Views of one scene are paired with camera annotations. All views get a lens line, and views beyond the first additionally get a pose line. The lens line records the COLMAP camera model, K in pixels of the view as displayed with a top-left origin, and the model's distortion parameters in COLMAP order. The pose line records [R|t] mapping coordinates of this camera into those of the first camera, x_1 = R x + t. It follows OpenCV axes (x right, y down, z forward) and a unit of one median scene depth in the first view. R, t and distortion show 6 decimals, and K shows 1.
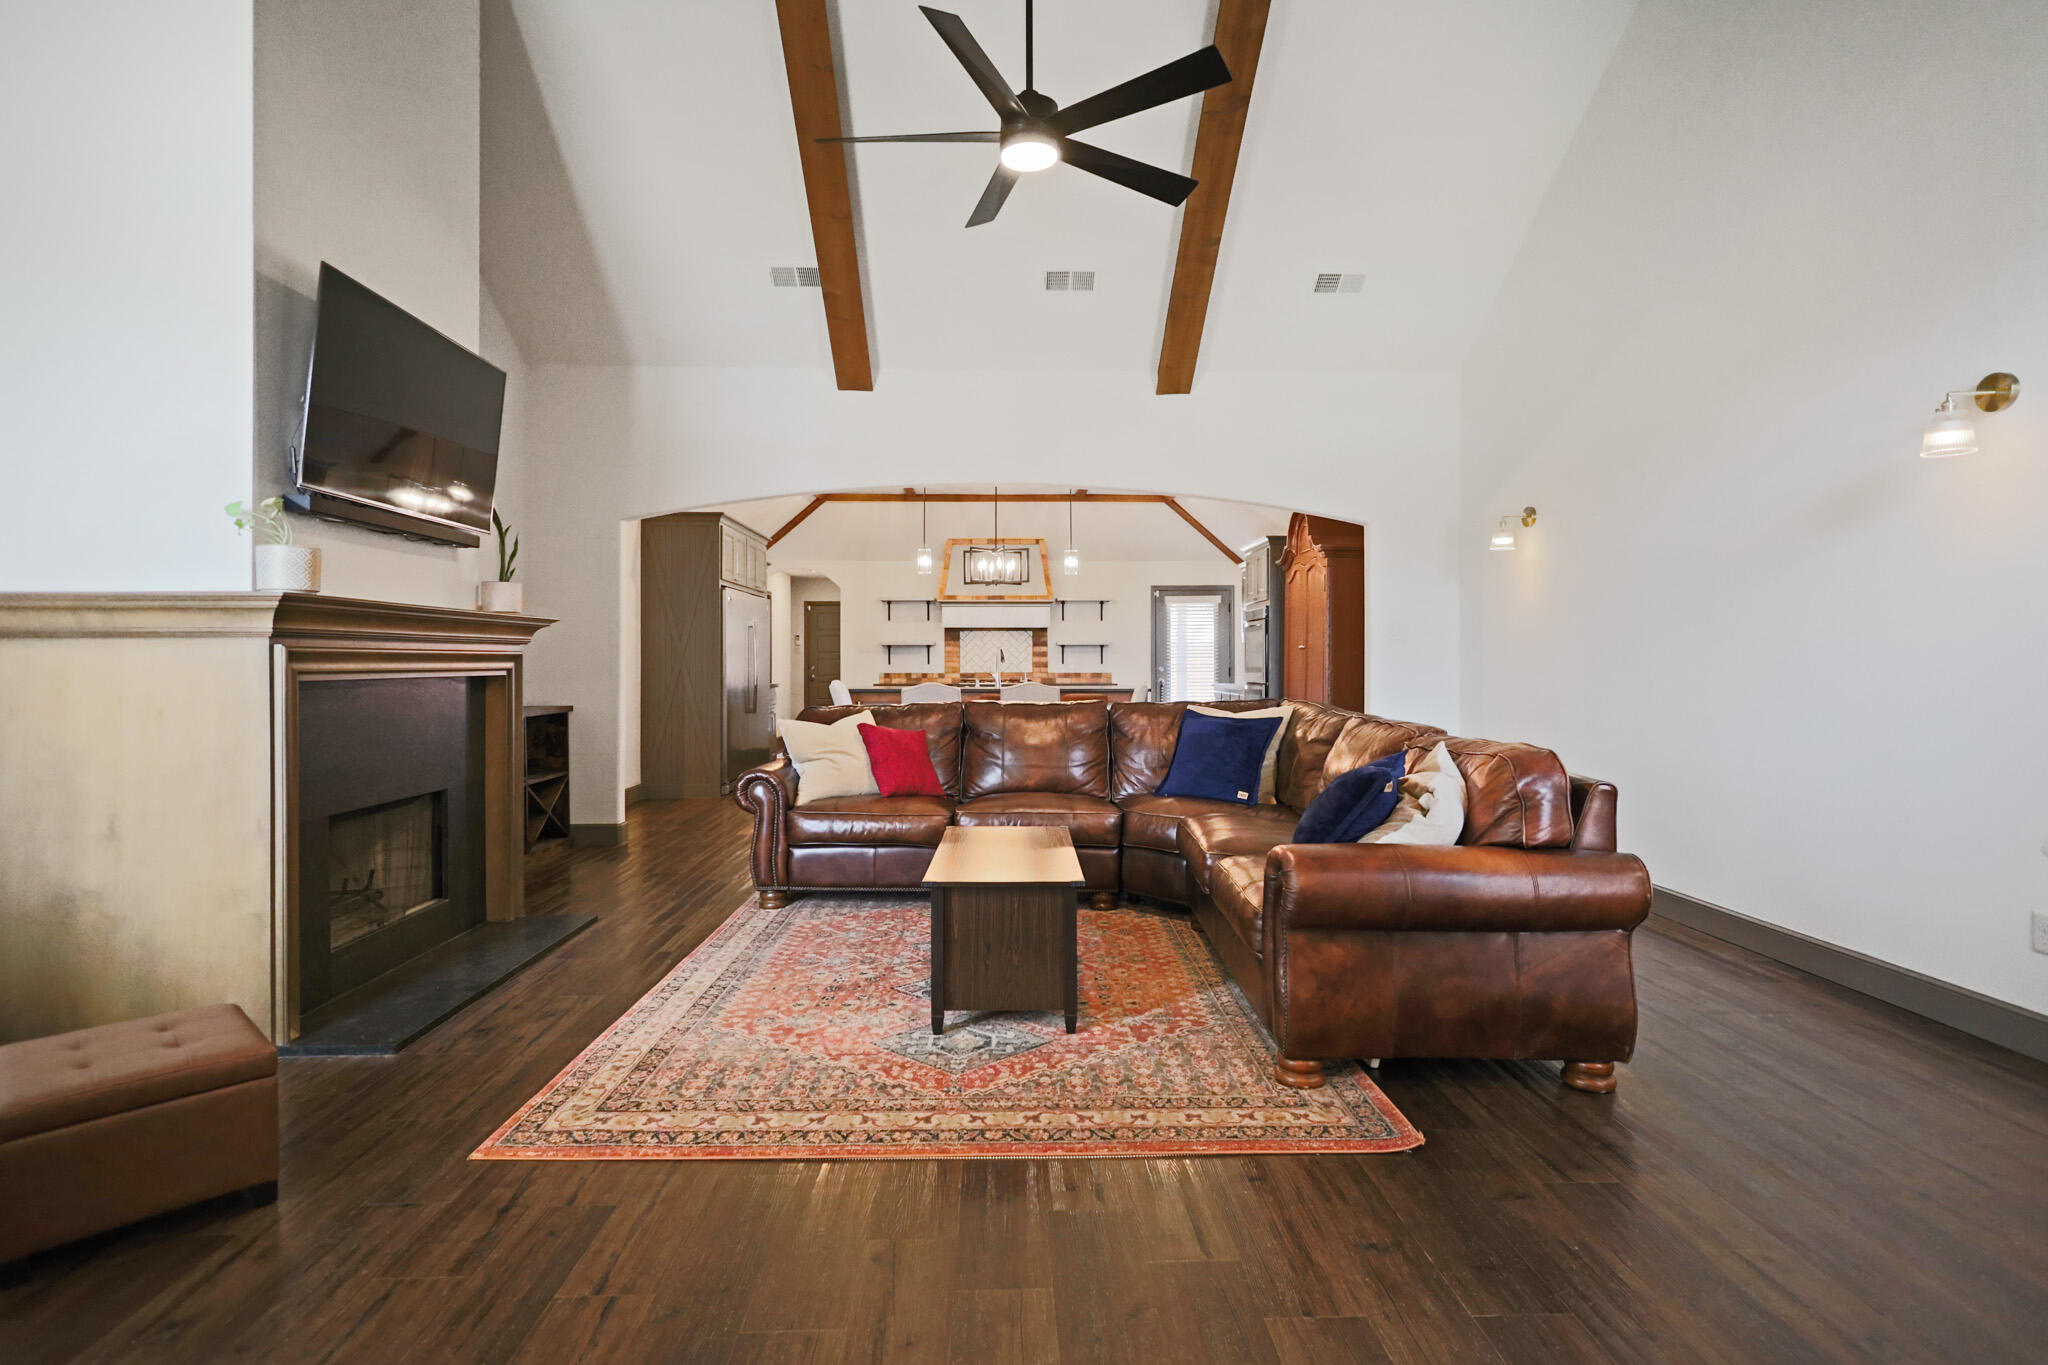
lens RADIAL K [[1022.8, 0, 1022.3], [0, 1022.8, 668.3], [0, 0, 1]] dist [-0.001197, -0.001216]
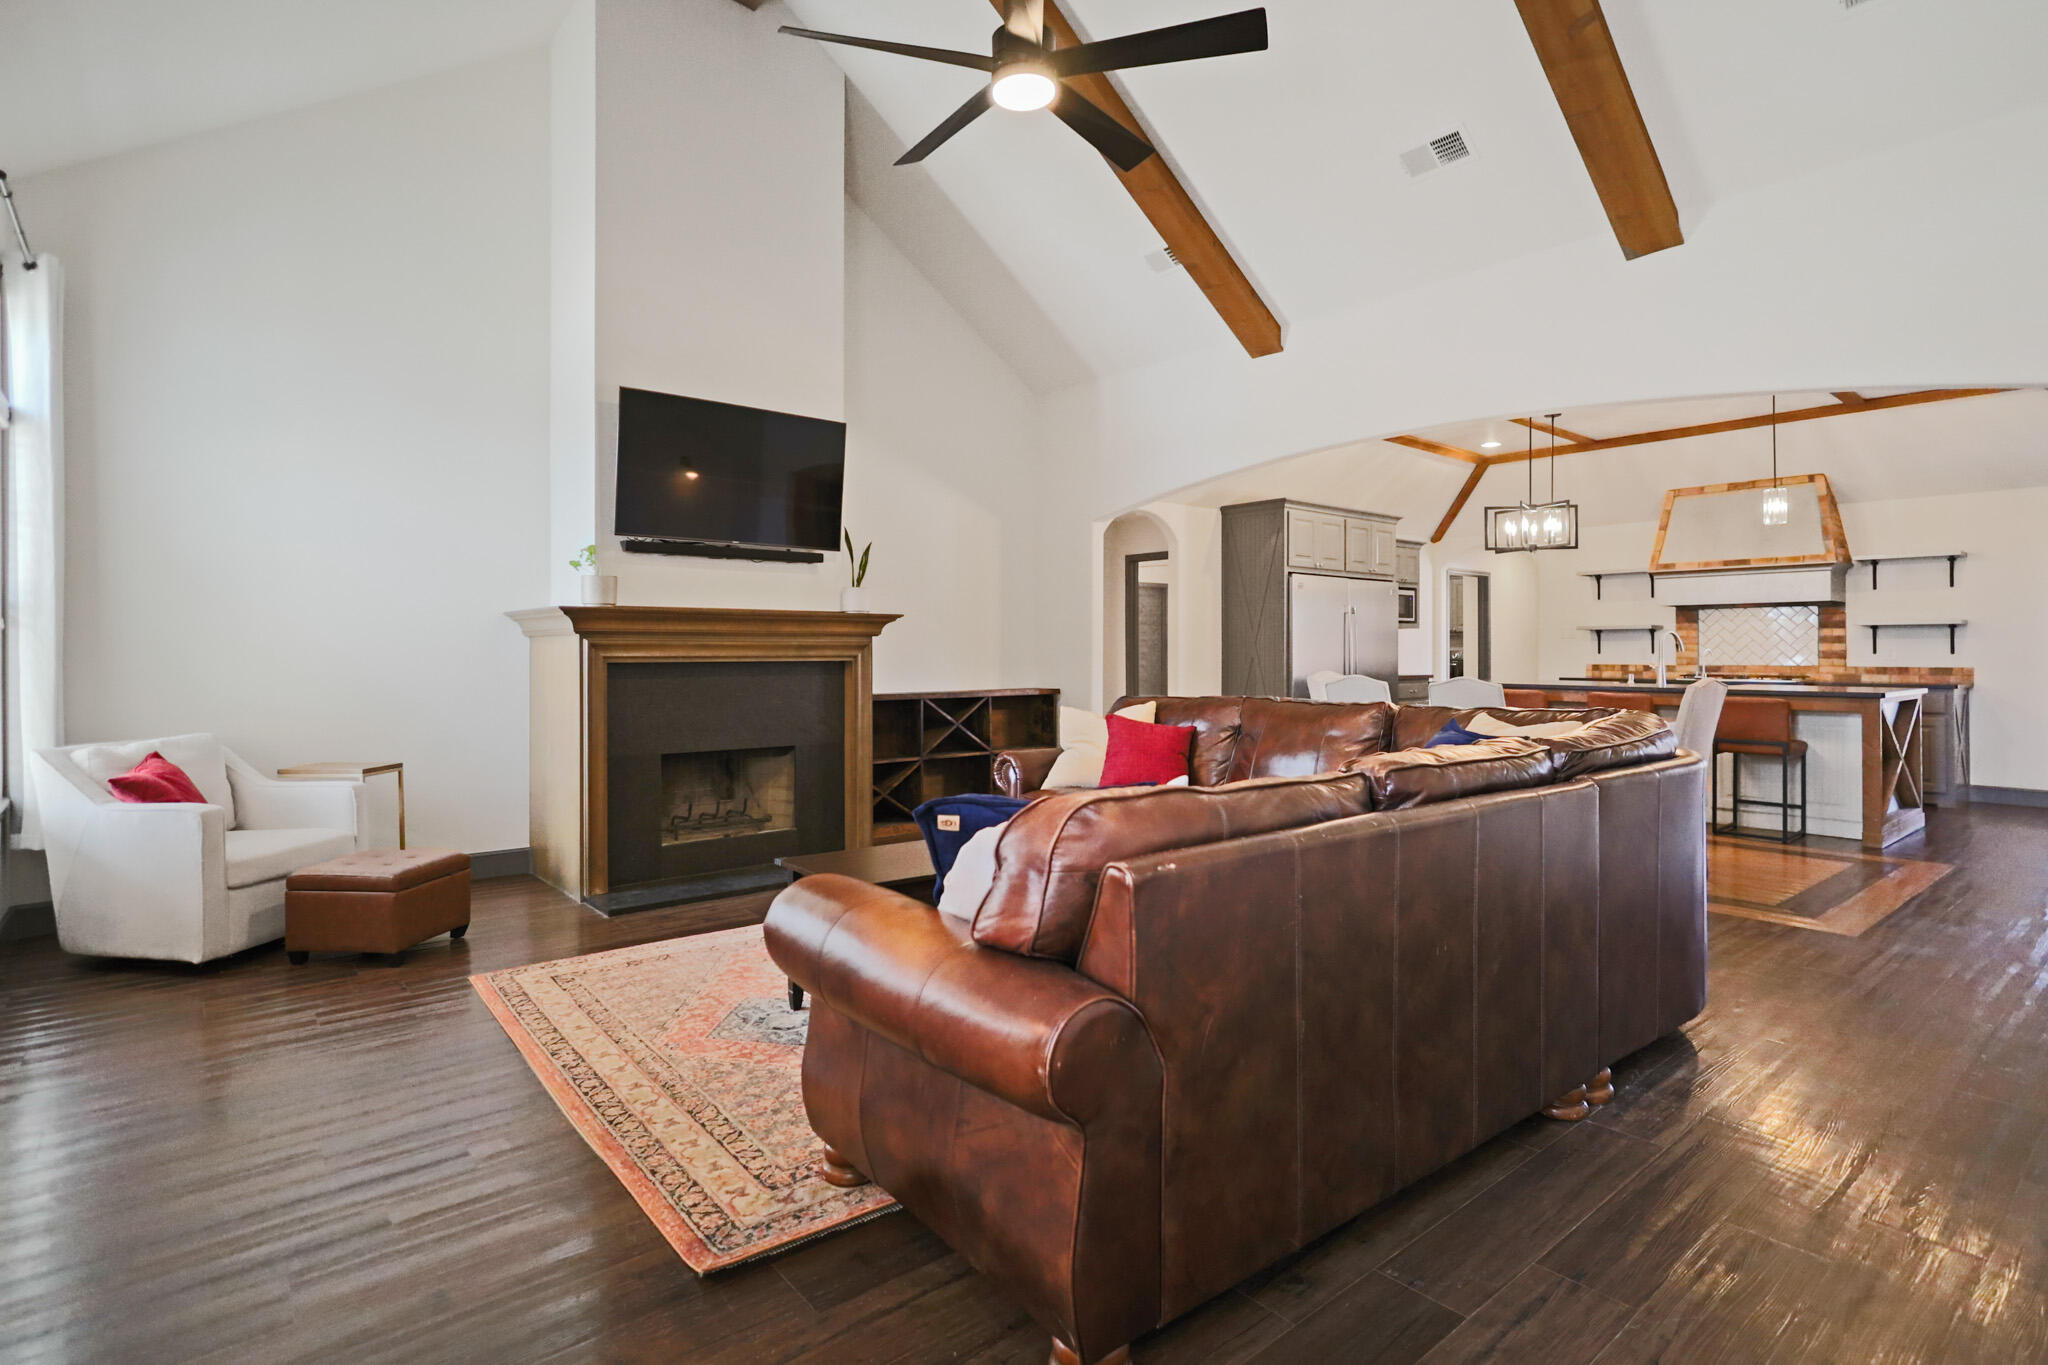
lens RADIAL K [[1022.8, 0, 1011.5], [0, 1022.8, 652.5], [0, 0, 1]] dist [-0.001197, -0.001216]
pose [[0.611281, 0.003067, -0.791407, 0.565512], [-0.005764, 0.999983, -0.000577, -0.003466], [0.791392, 0.004914, 0.611289, 0.348004]]
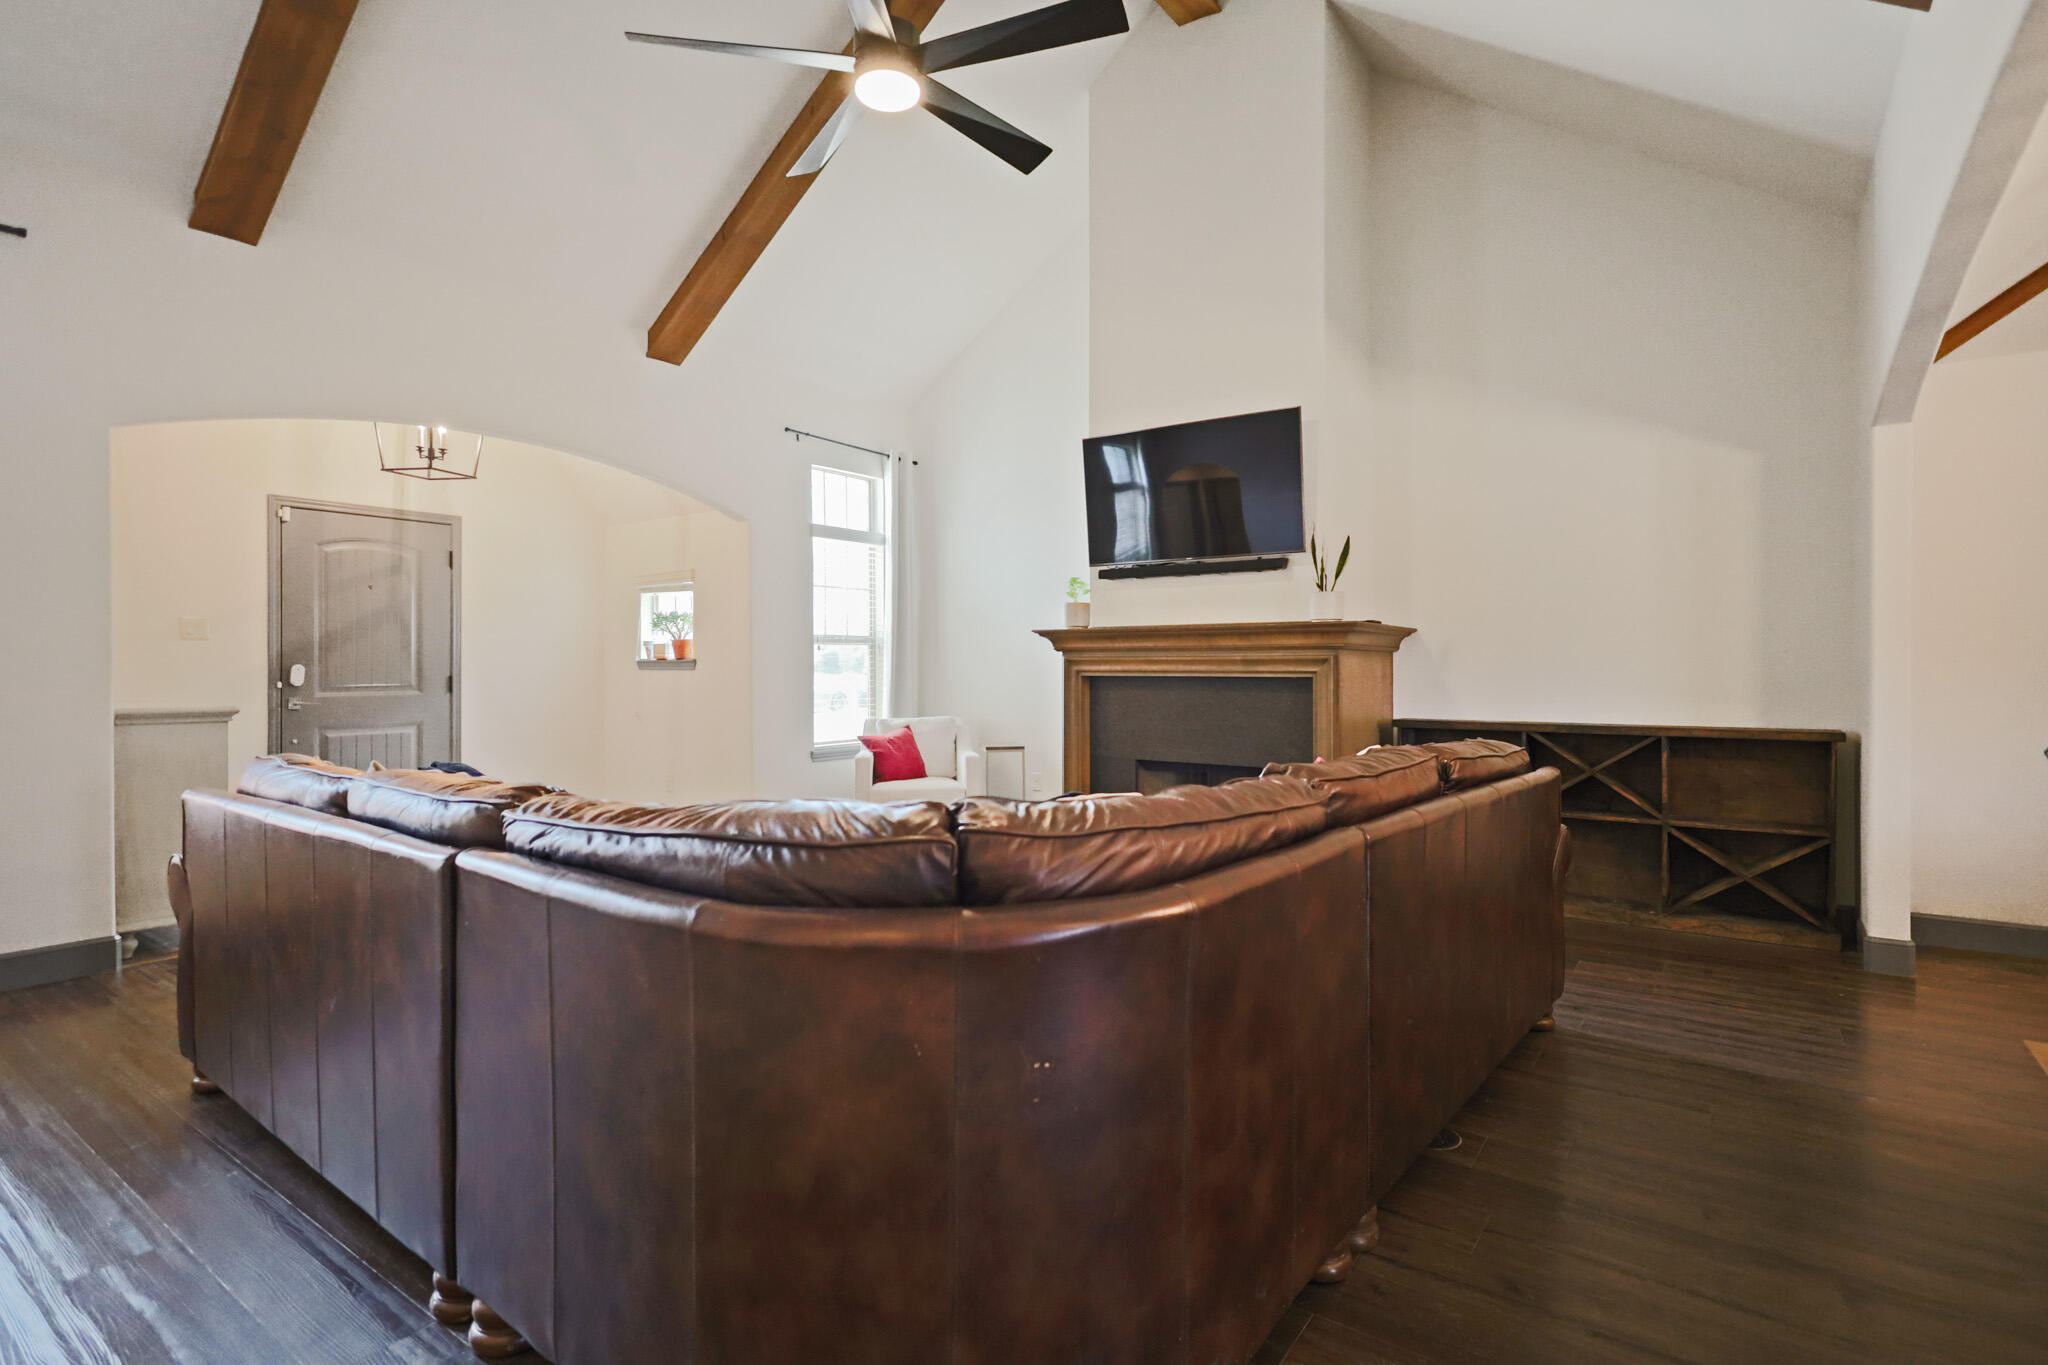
lens RADIAL K [[1022.8, 0, 1025.2], [0, 1022.8, 675.3], [0, 0, 1]] dist [-0.001197, -0.001216]
pose [[-0.603860, 0.015677, -0.796936, 0.516135], [-0.000386, 0.999801, 0.019960, -0.015394], [0.797090, 0.012361, -0.603733, 1.279631]]
